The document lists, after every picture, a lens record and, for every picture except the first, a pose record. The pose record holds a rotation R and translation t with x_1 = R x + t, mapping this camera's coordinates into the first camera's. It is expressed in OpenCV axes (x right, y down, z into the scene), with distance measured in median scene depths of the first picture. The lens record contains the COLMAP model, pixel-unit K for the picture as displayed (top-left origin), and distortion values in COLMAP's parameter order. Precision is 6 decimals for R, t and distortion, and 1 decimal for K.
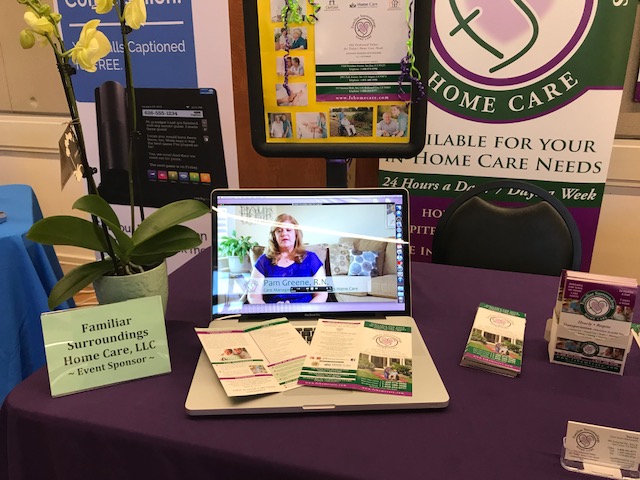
lens RADIAL K [[519.5, 0, 321.3], [0, 519.5, 240.6], [0, 0, 1]] dist [0.018287, -0.031863]
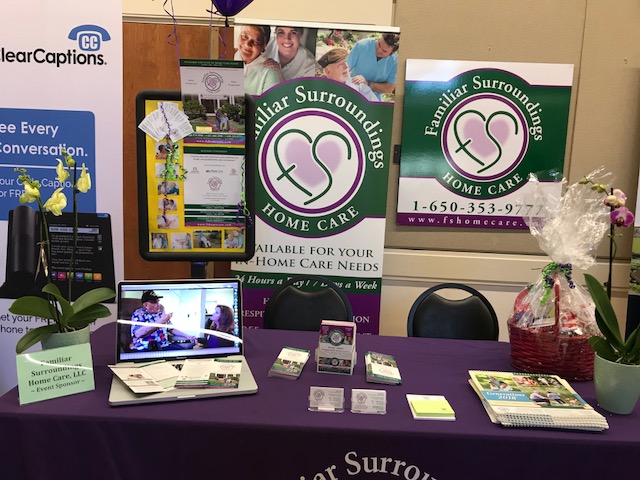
lens RADIAL K [[519.5, 0, 322.0], [0, 519.5, 238.0], [0, 0, 1]] dist [0.018287, -0.031863]
pose [[0.967006, 0.007307, 0.254649, -0.009184], [0.043777, 0.979953, -0.194360, 0.103895], [-0.250965, 0.199095, 0.947300, -0.673040]]
